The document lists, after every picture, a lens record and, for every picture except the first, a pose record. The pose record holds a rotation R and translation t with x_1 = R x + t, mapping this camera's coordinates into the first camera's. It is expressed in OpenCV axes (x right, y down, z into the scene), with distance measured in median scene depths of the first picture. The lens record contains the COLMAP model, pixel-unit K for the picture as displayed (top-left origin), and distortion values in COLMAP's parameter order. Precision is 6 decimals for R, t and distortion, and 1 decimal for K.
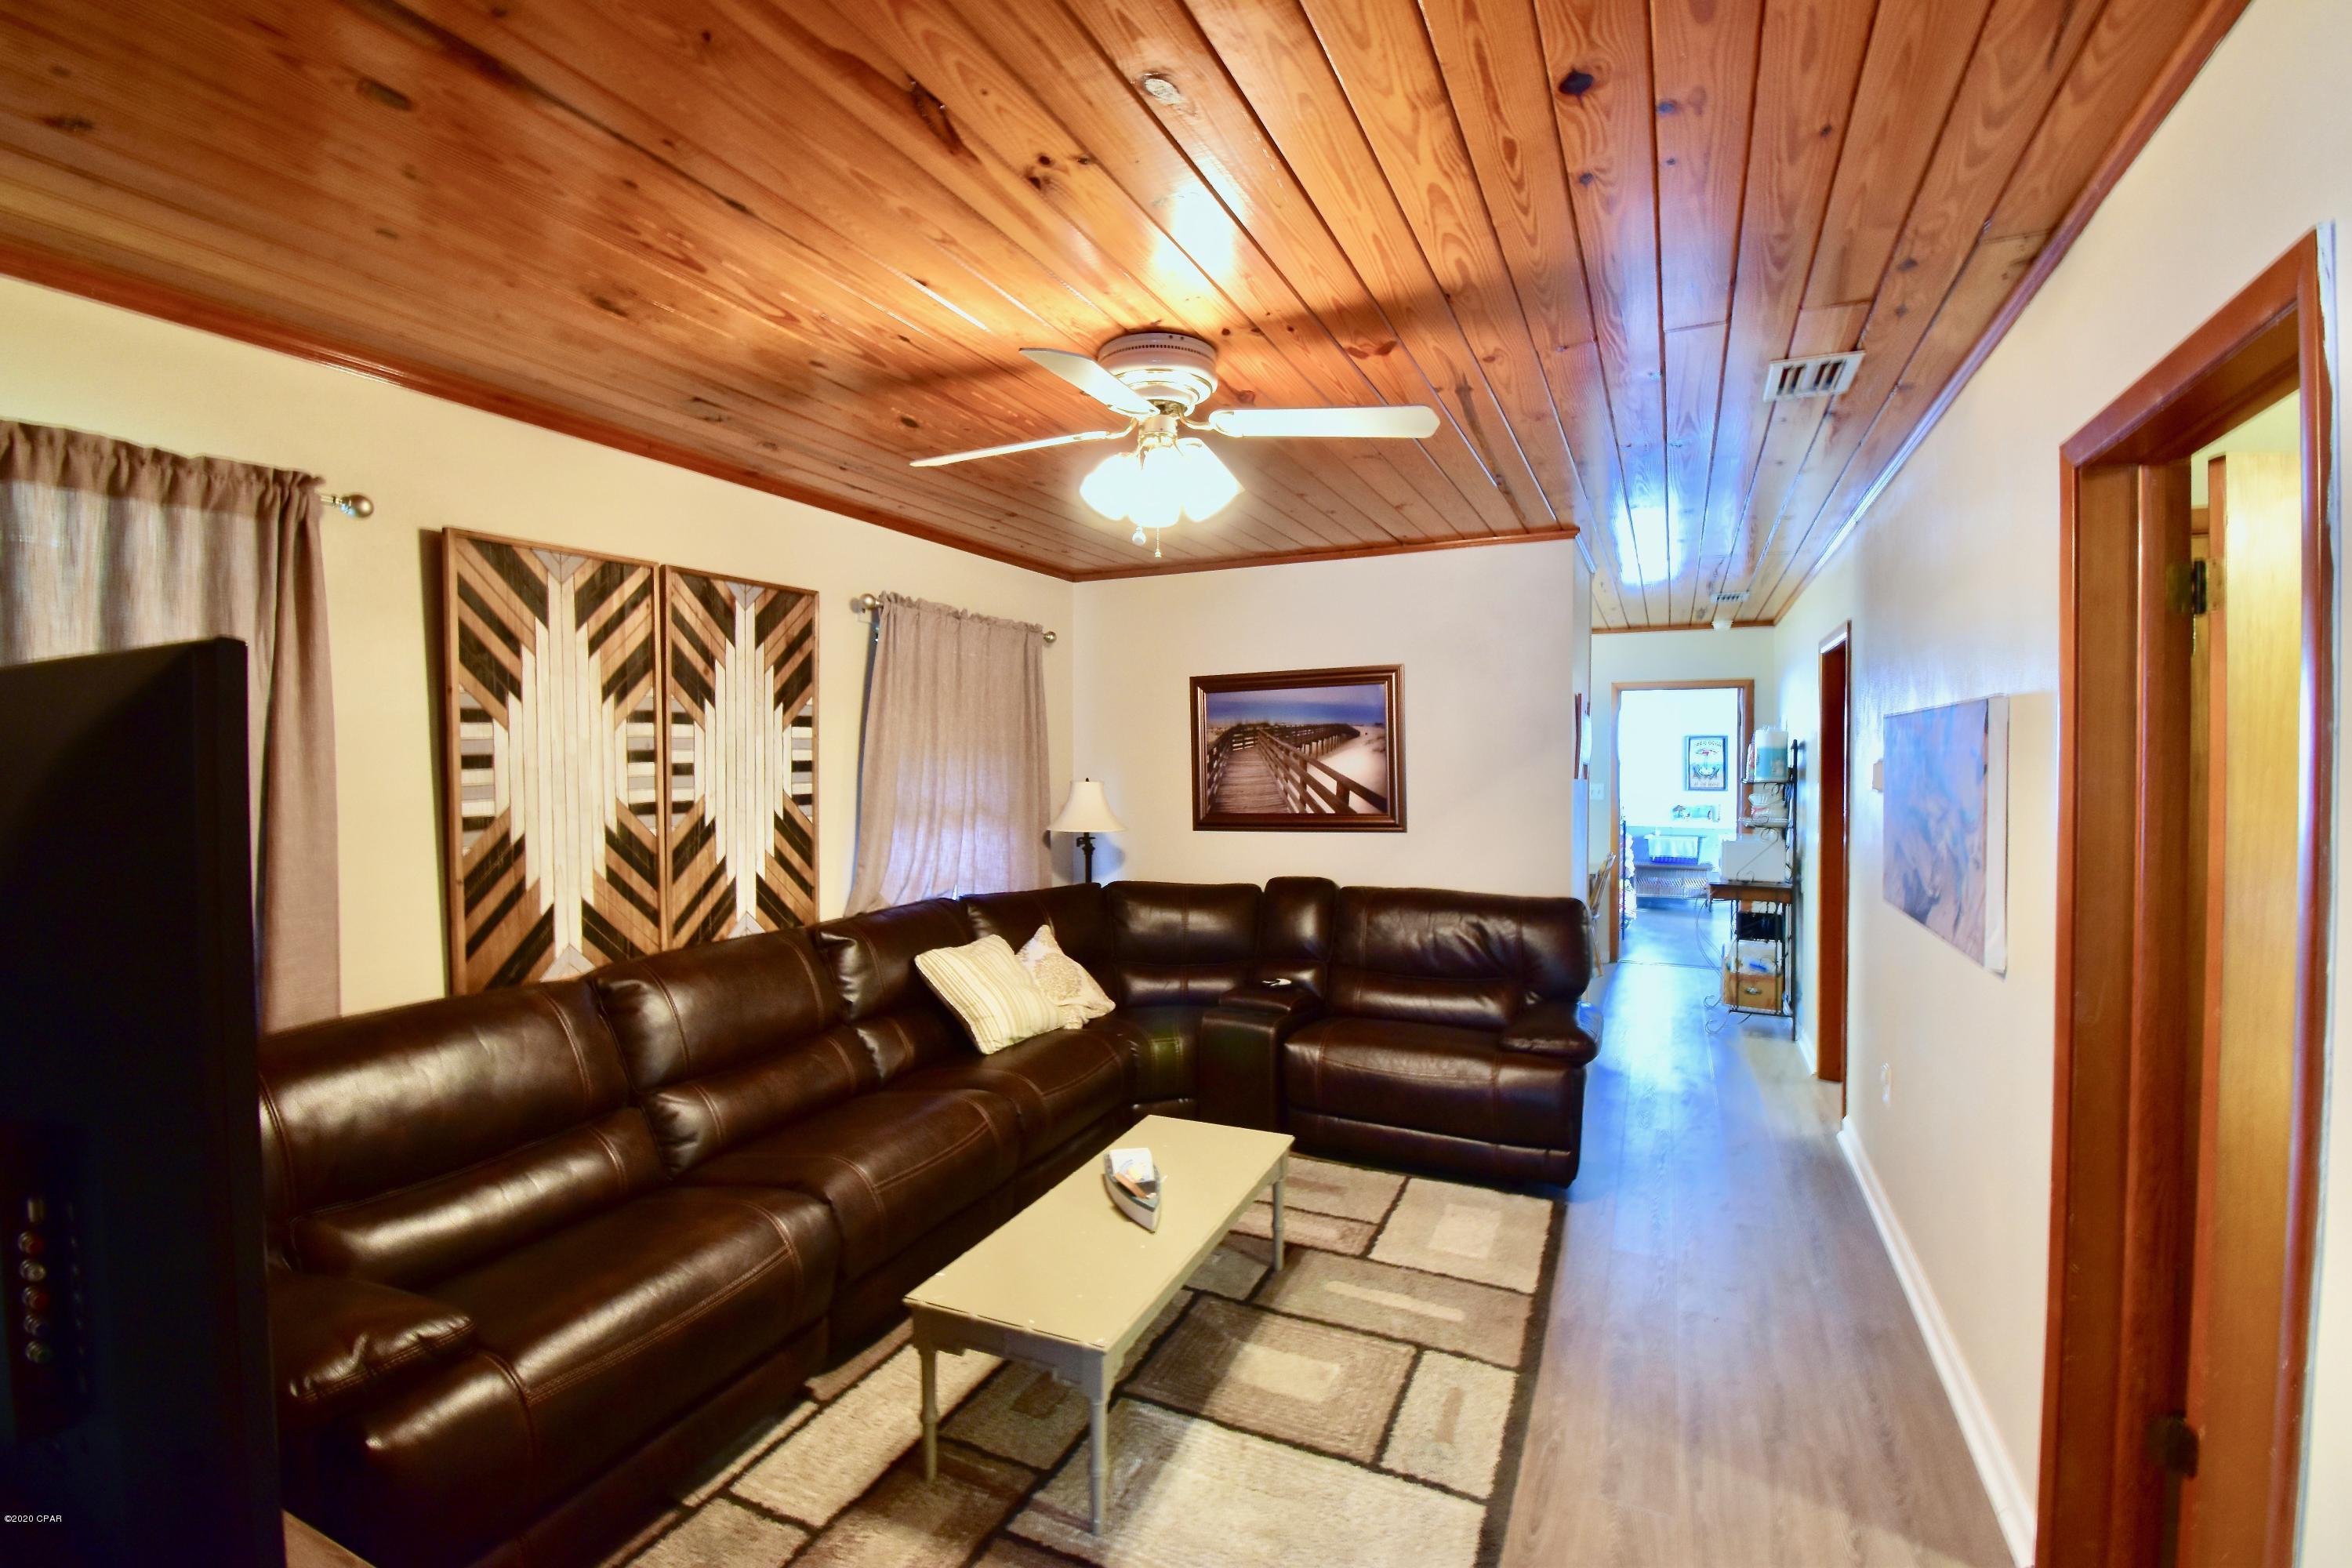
lens RADIAL K [[1045.7, 0, 1162.8], [0, 1045.7, 792.2], [0, 0, 1]] dist [0.013346, -0.018681]
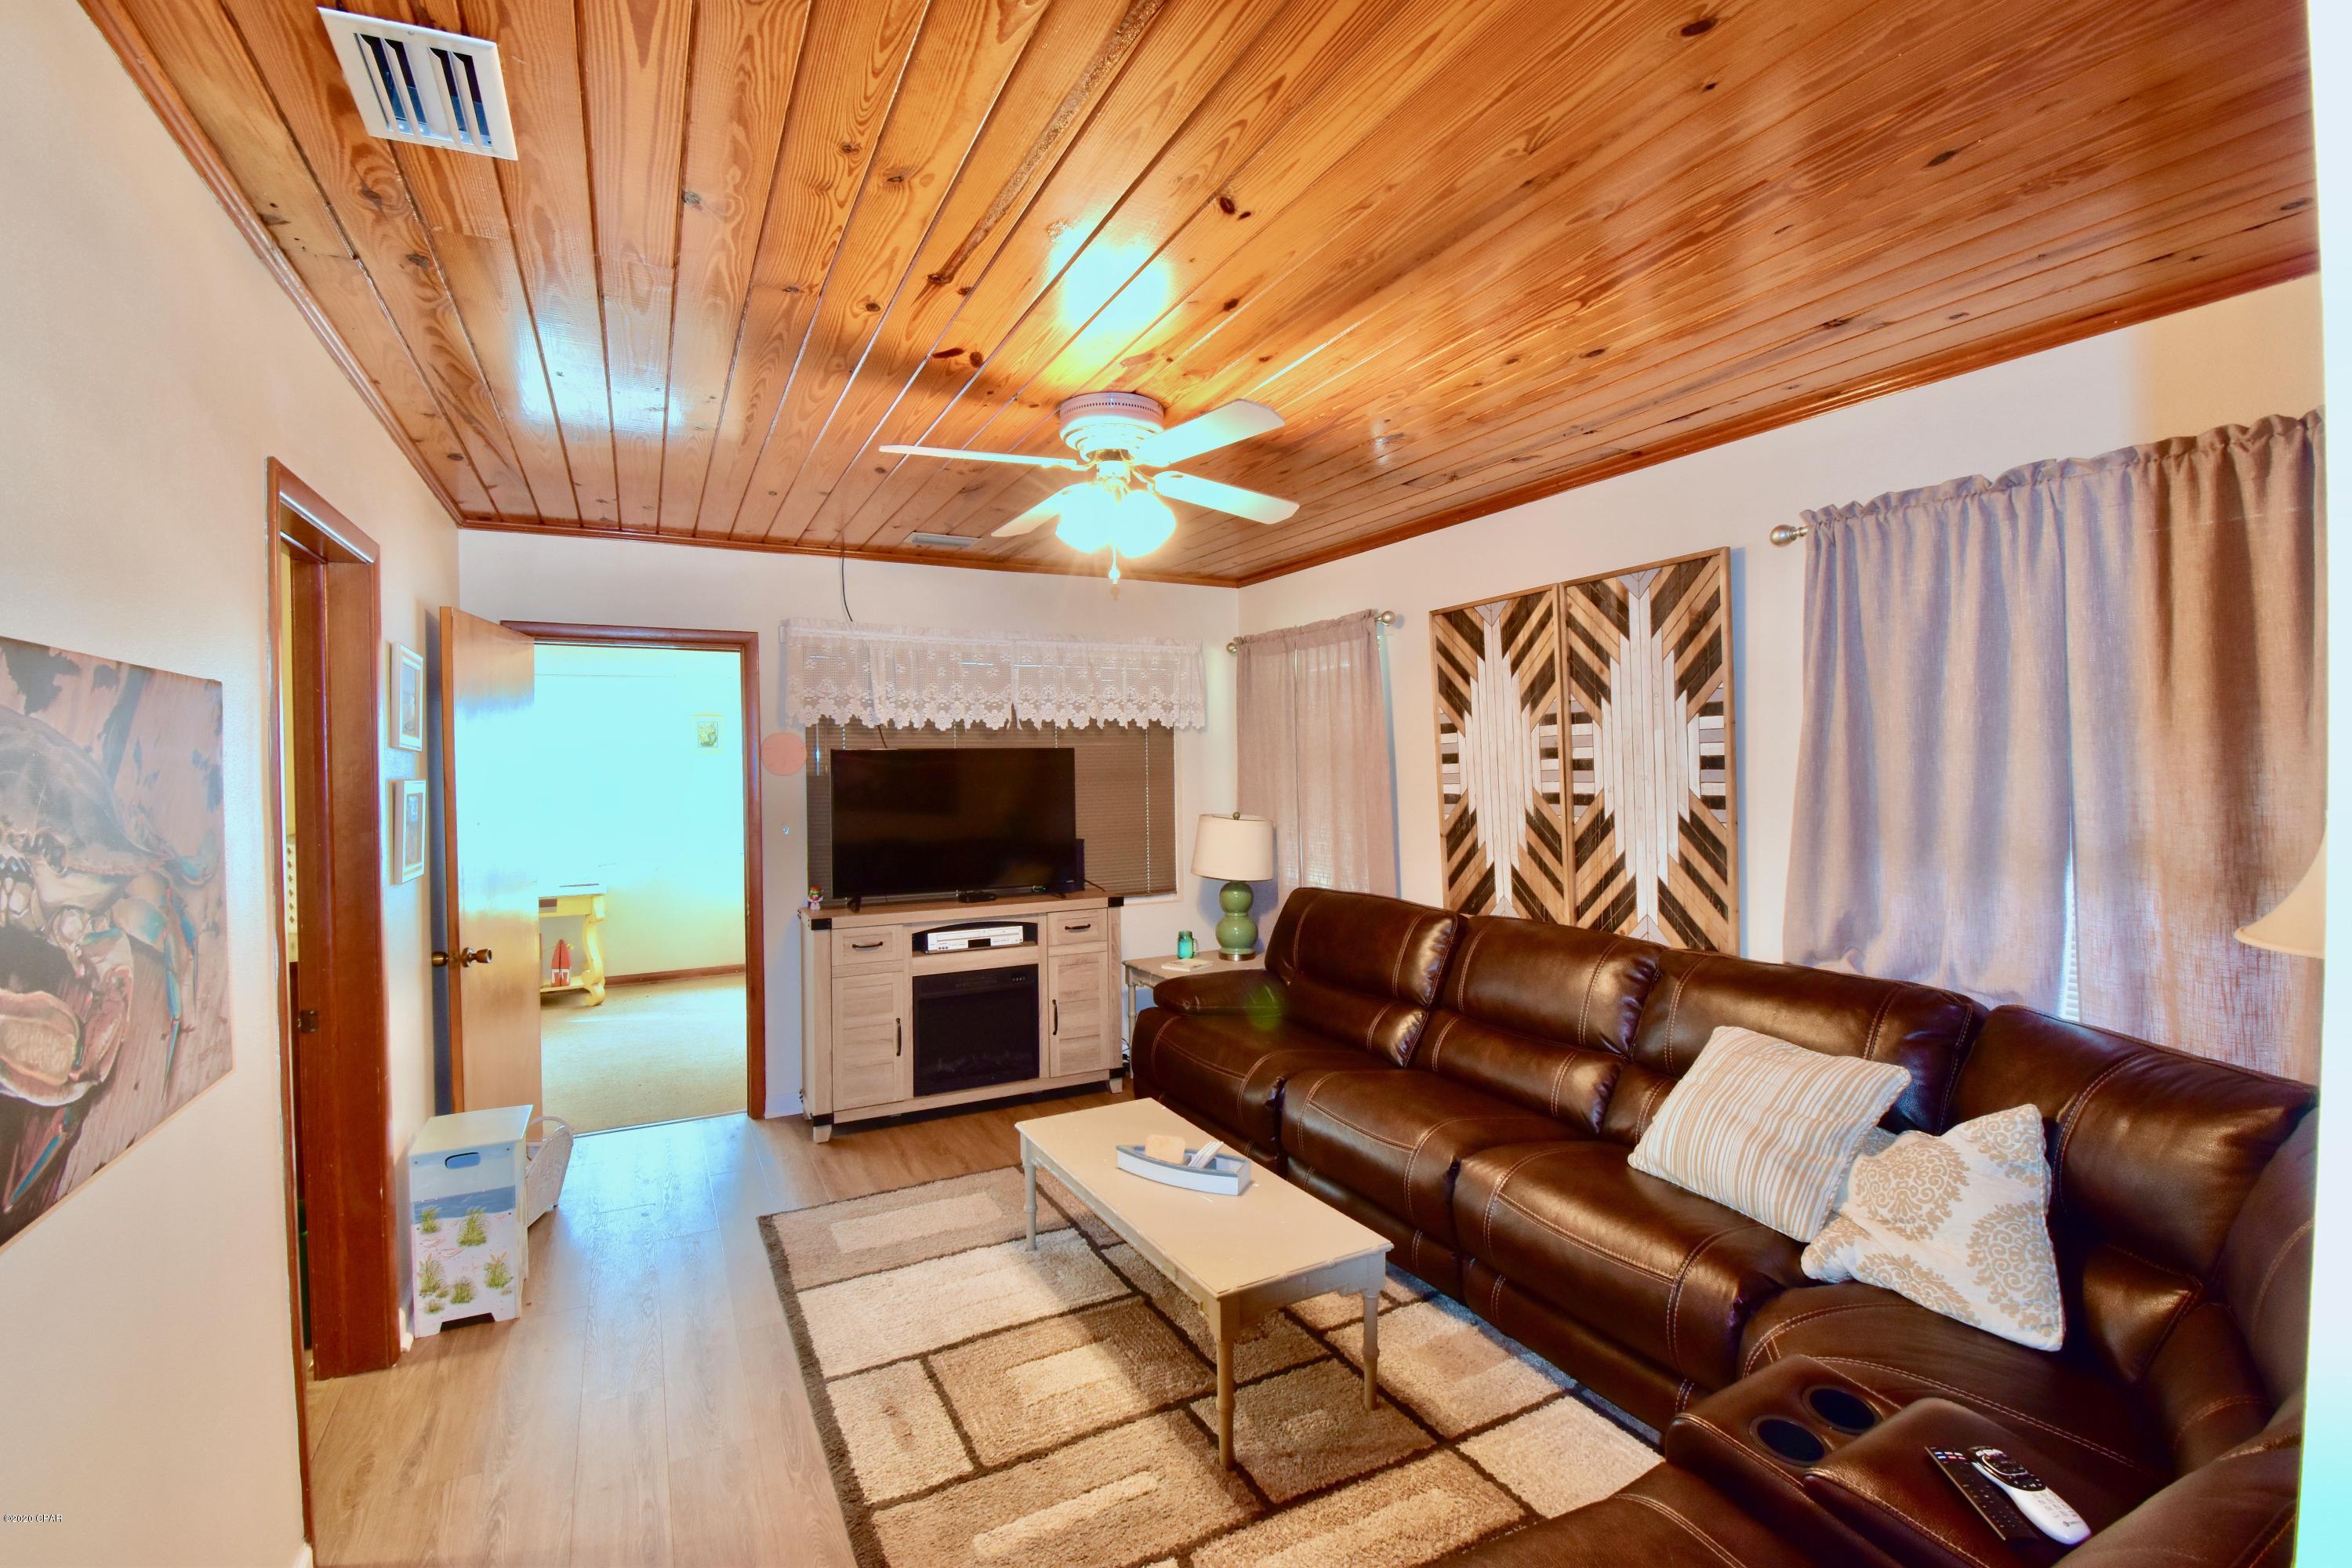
lens RADIAL K [[1045.7, 0, 1185.5], [0, 1045.7, 779.6], [0, 0, 1]] dist [0.013346, -0.018681]
pose [[-0.591841, 0.026523, -0.805618, 0.663375], [-0.010488, 0.999120, 0.040598, -0.046417], [0.805987, 0.032477, -0.591042, 1.318925]]
